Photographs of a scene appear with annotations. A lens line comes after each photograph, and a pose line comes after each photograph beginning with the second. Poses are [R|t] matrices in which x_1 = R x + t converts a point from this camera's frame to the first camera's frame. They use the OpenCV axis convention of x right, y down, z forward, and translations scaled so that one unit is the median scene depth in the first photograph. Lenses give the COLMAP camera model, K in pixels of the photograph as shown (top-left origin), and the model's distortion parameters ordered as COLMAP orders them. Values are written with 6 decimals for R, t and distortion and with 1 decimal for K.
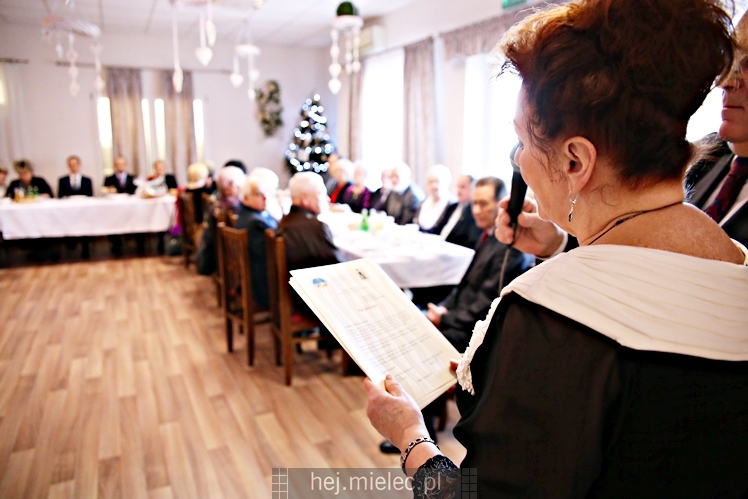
lens RADIAL K [[519.0, 0, 374.0], [0, 519.0, 249.5], [0, 0, 1]] dist [-0.102095, 0.072195]
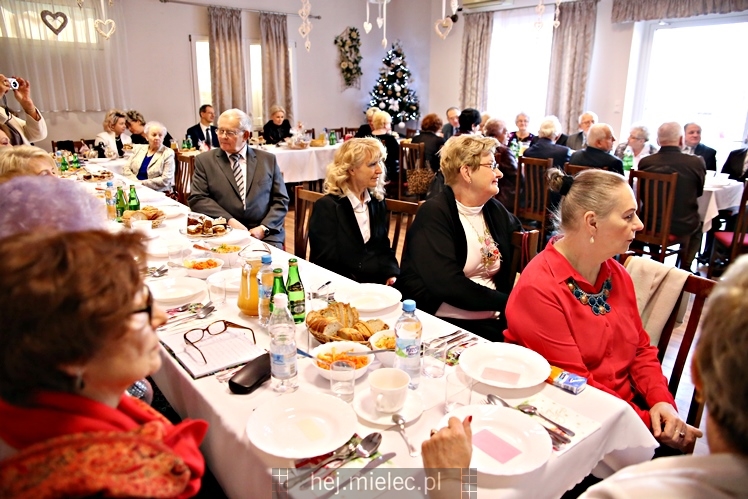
lens RADIAL K [[519.0, 0, 374.0], [0, 519.0, 249.5], [0, 0, 1]] dist [-0.102095, 0.072195]
pose [[0.976463, -0.058259, 0.207668, -0.612535], [0.039485, 0.994843, 0.093428, 0.012355], [-0.212040, -0.083029, 0.973727, -0.023529]]
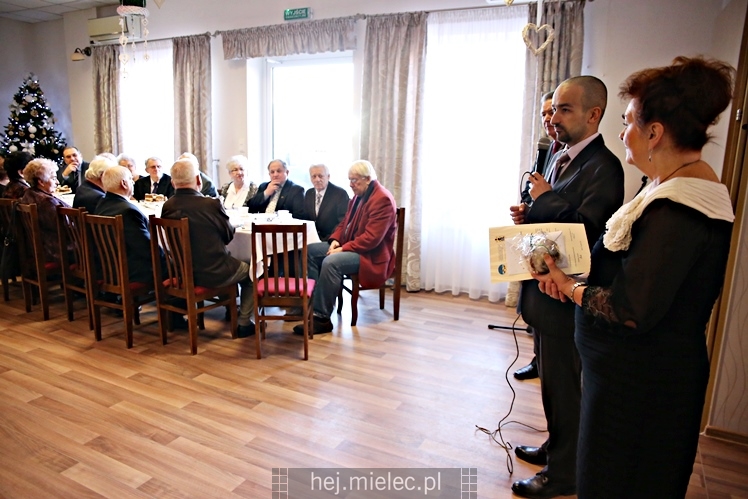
lens RADIAL K [[519.0, 0, 374.0], [0, 519.0, 249.5], [0, 0, 1]] dist [-0.102095, 0.072195]
pose [[0.810697, -0.107994, 0.575420, -0.256805], [0.102498, 0.993841, 0.042114, 0.023544], [-0.576424, 0.024838, 0.816773, -0.057465]]
